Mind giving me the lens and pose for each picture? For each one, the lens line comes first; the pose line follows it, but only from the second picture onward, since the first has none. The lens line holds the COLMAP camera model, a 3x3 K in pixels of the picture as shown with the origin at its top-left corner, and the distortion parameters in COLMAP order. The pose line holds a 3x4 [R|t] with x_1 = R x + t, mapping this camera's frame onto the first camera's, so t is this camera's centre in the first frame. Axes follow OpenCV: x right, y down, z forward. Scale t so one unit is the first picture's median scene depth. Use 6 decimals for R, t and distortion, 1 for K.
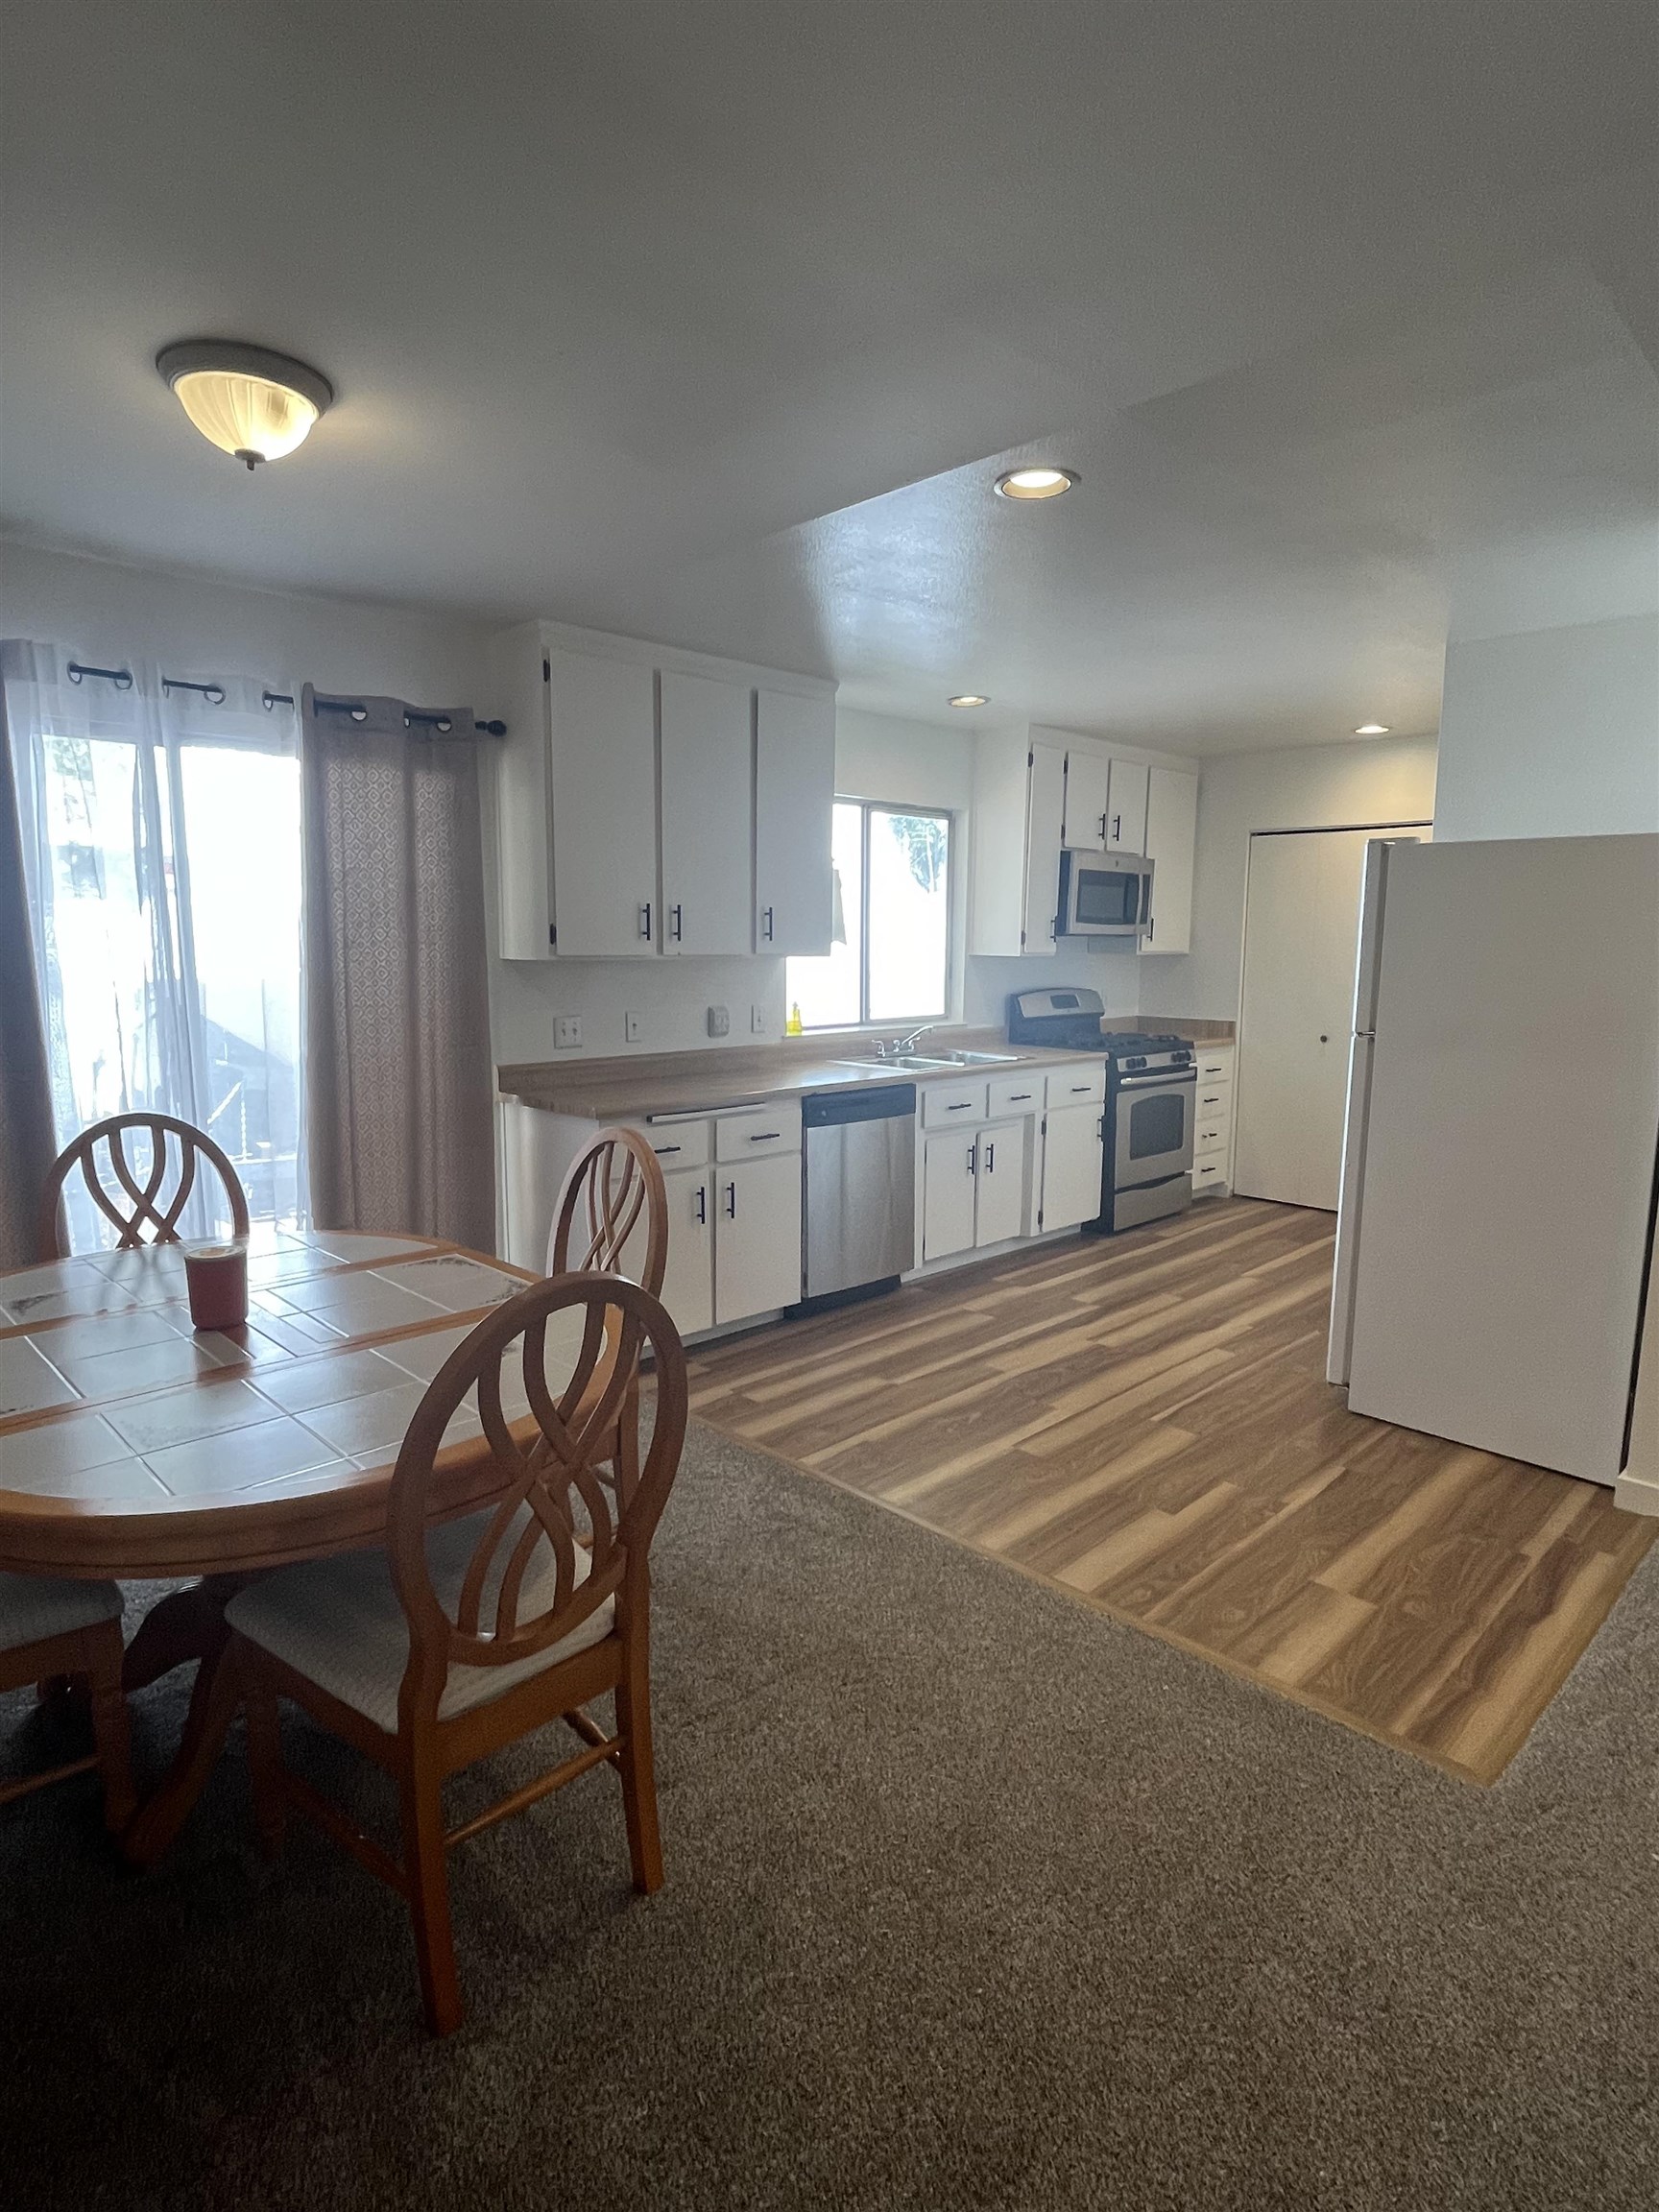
lens RADIAL K [[1178.0, 0, 833.9], [0, 1178.0, 1111.4], [0, 0, 1]] dist [0.000534, -0.020089]
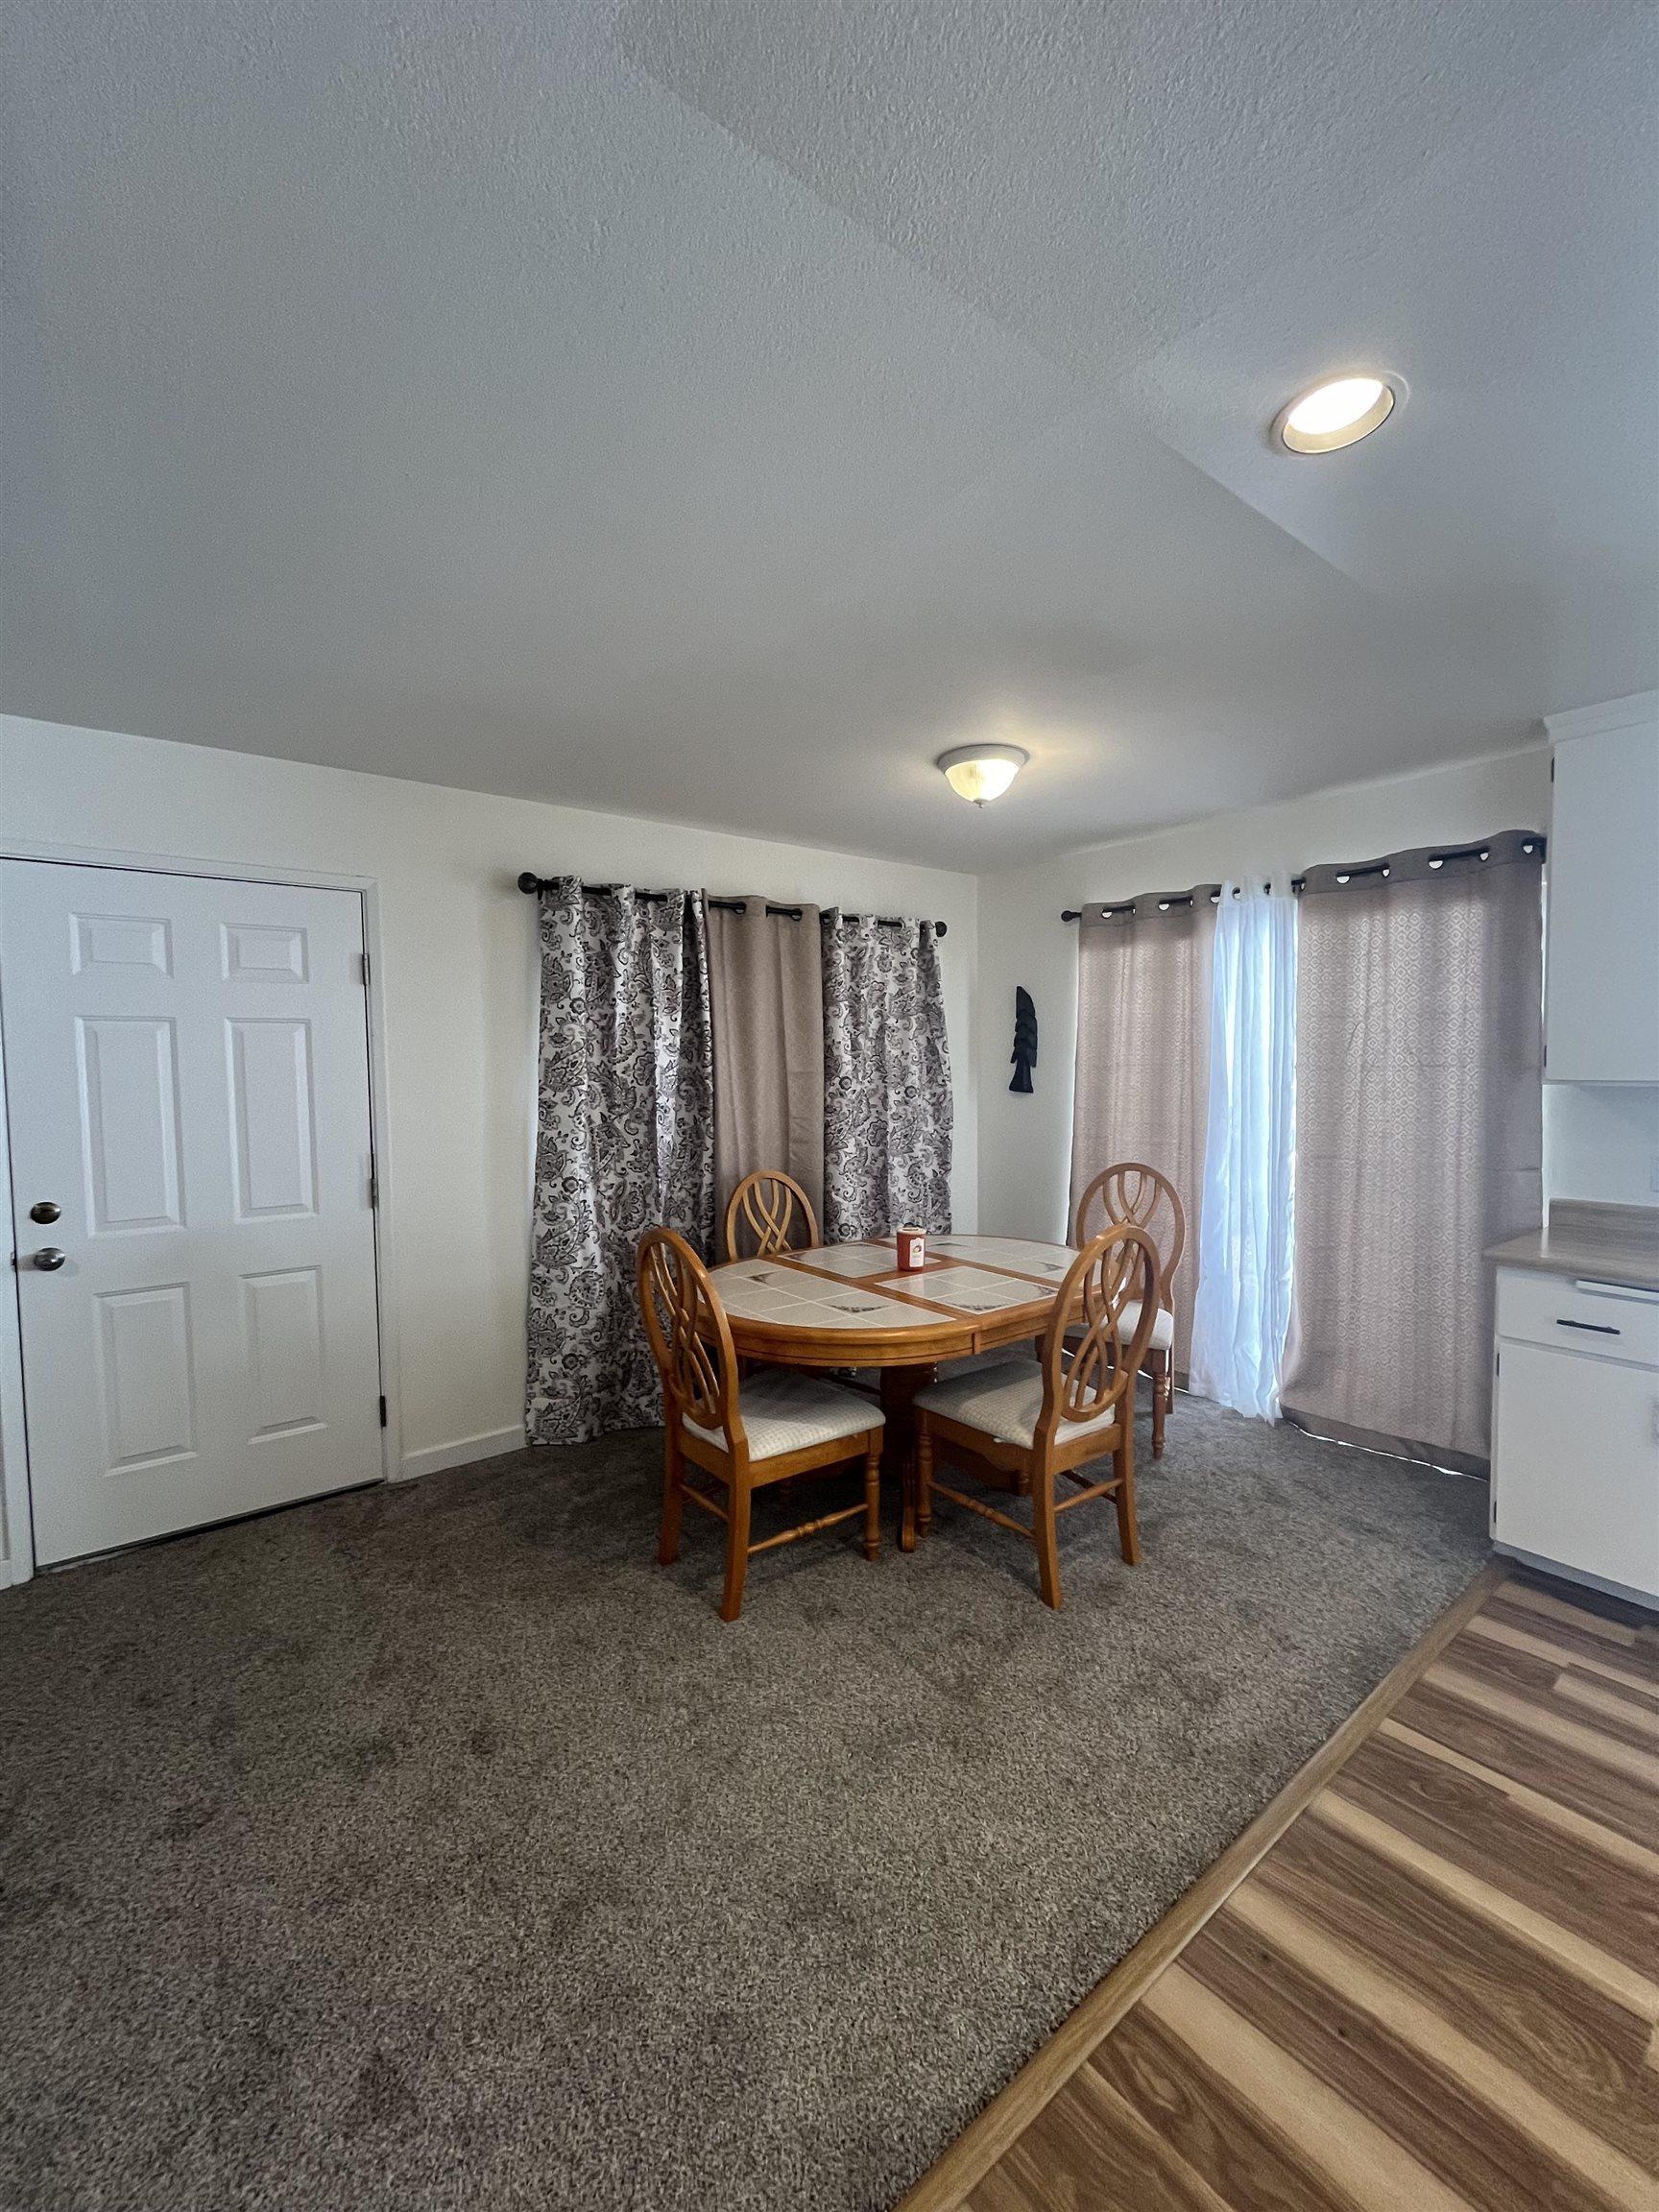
lens RADIAL K [[885.2, 0, 833.7], [0, 885.2, 1110.3], [0, 0, 1]] dist [0.000207, 0.000036]
pose [[-0.113609, 0.047378, -0.992395, 0.359045], [-0.131852, 0.989308, 0.062325, -0.058570], [0.984737, 0.137931, -0.106148, 0.395883]]
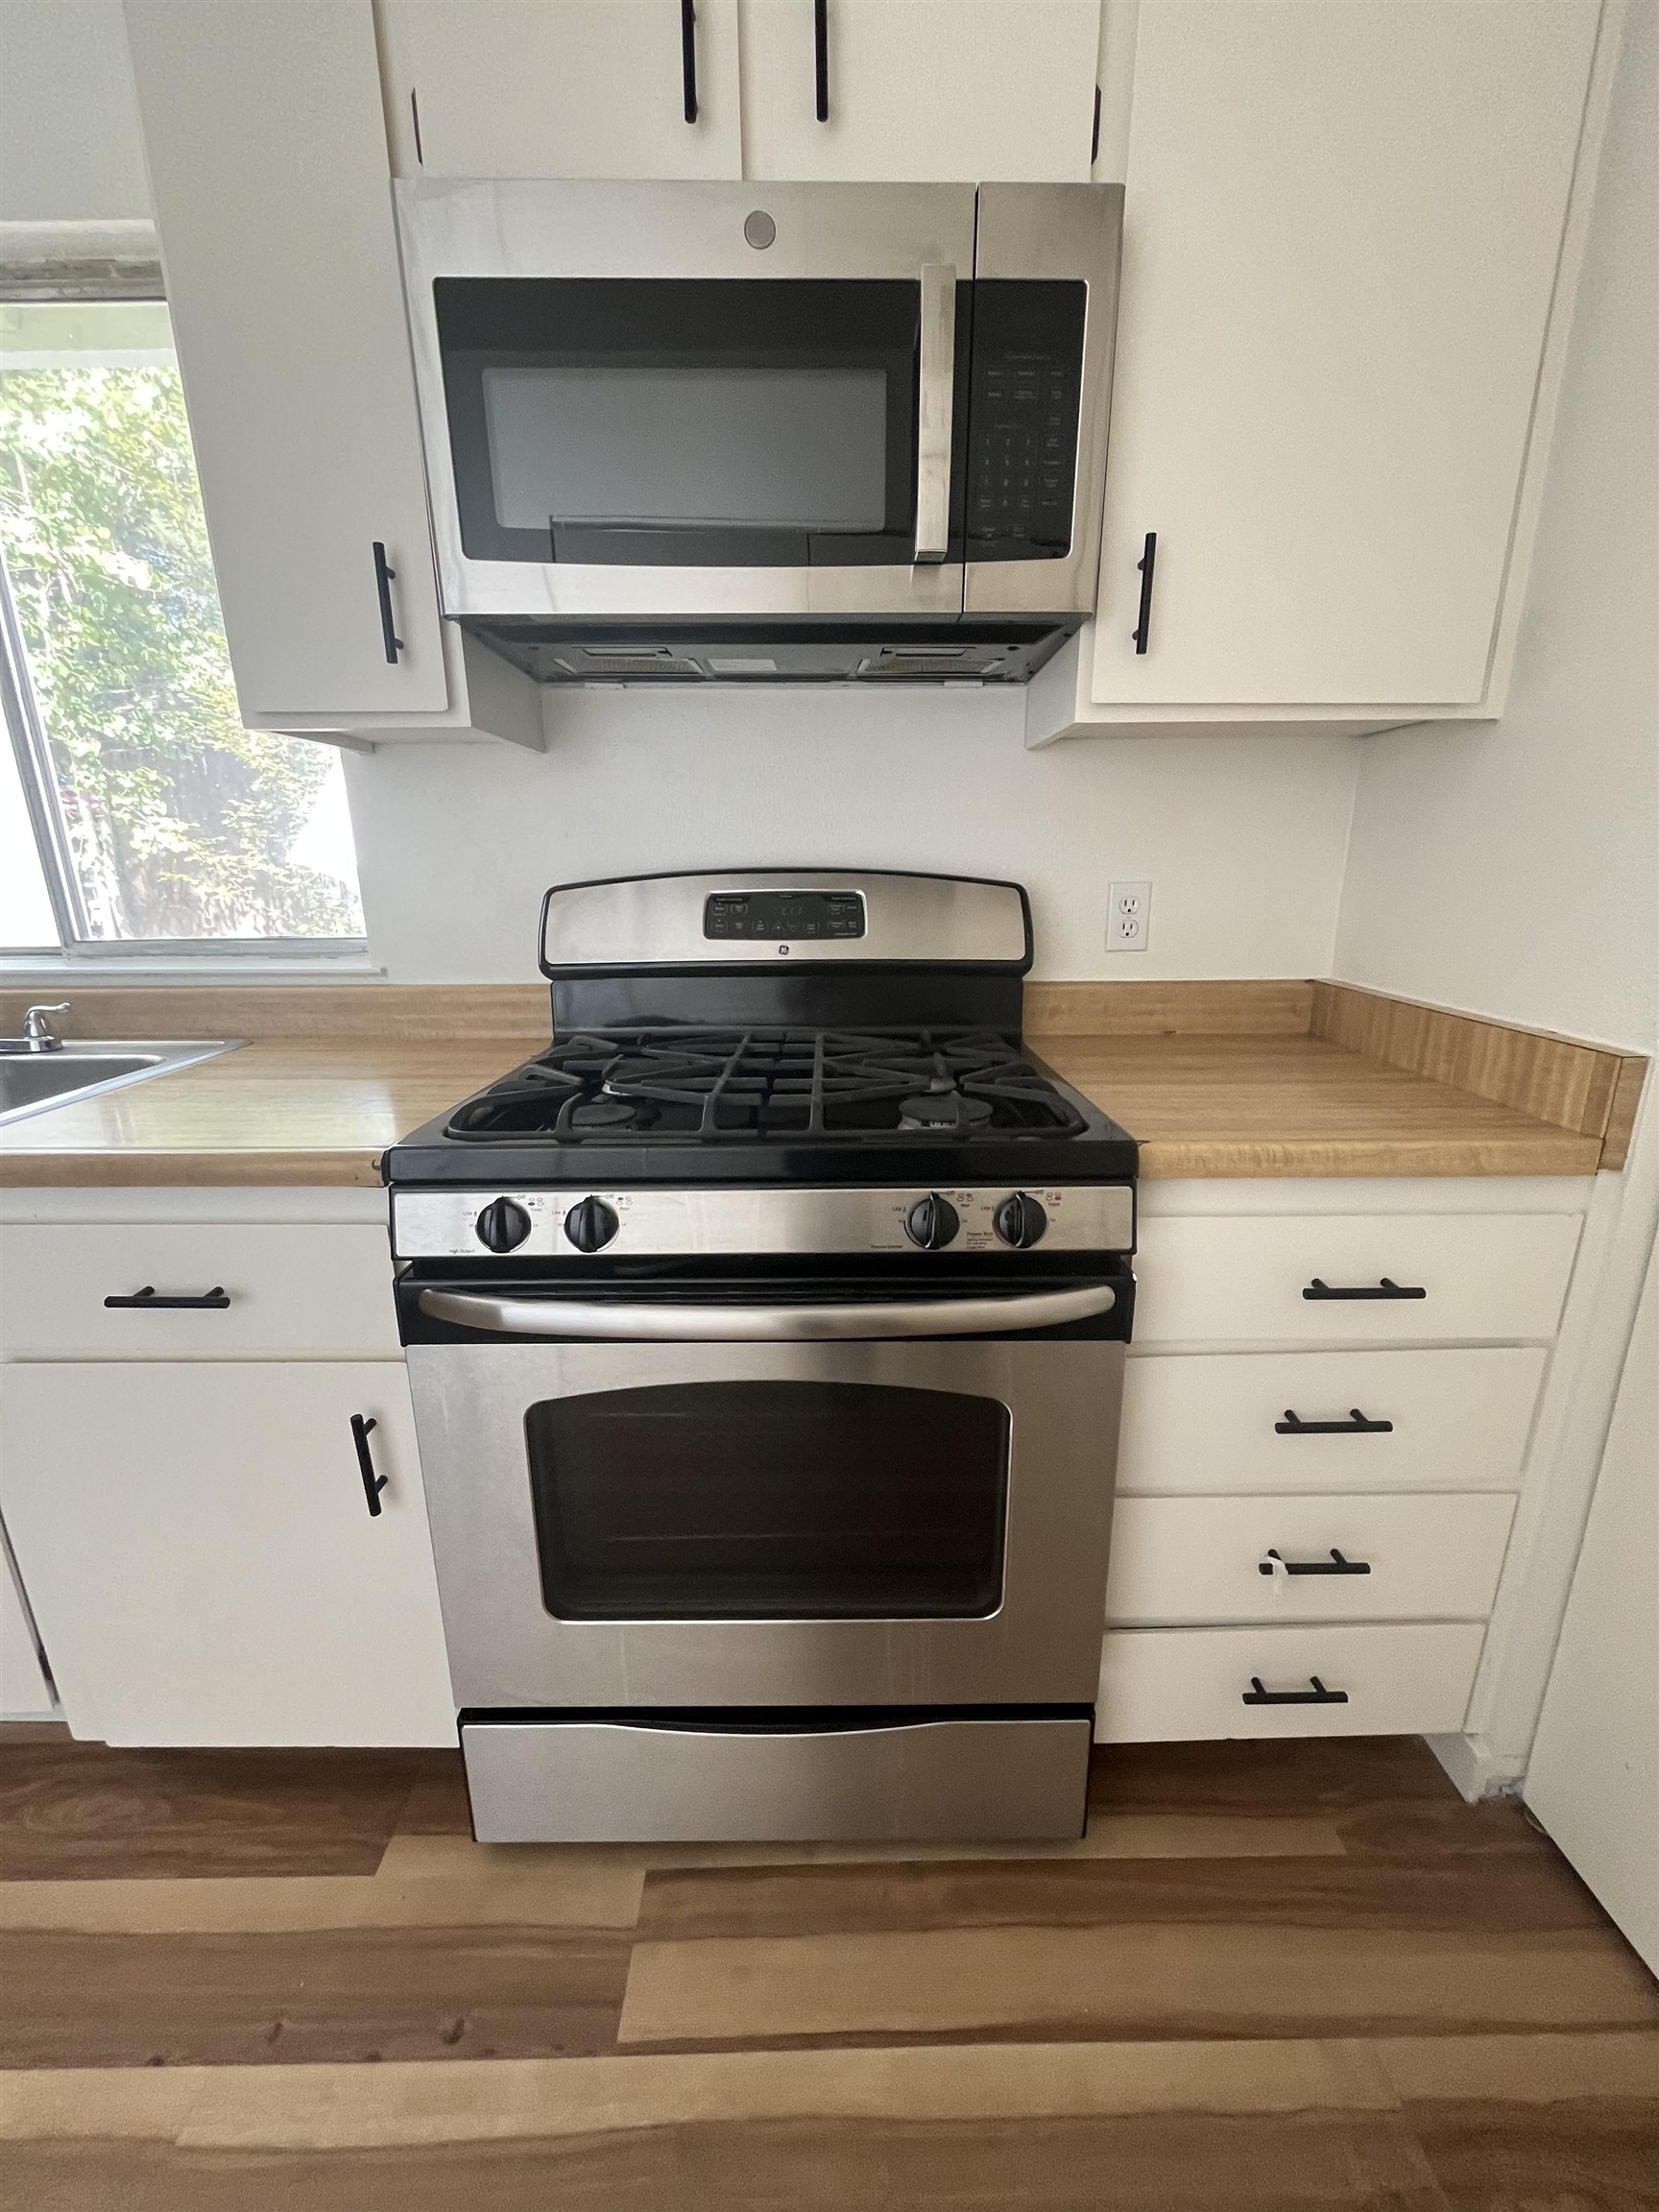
lens RADIAL K [[893.5, 0, 831.8], [0, 893.5, 1106.6], [0, 0, 1]] dist [-0.001010, -0.000263]
pose [[0.715995, 0.174779, -0.675872, 0.433156], [-0.092256, 0.983350, 0.156559, -0.098833], [0.691982, -0.049742, 0.720199, 1.015082]]
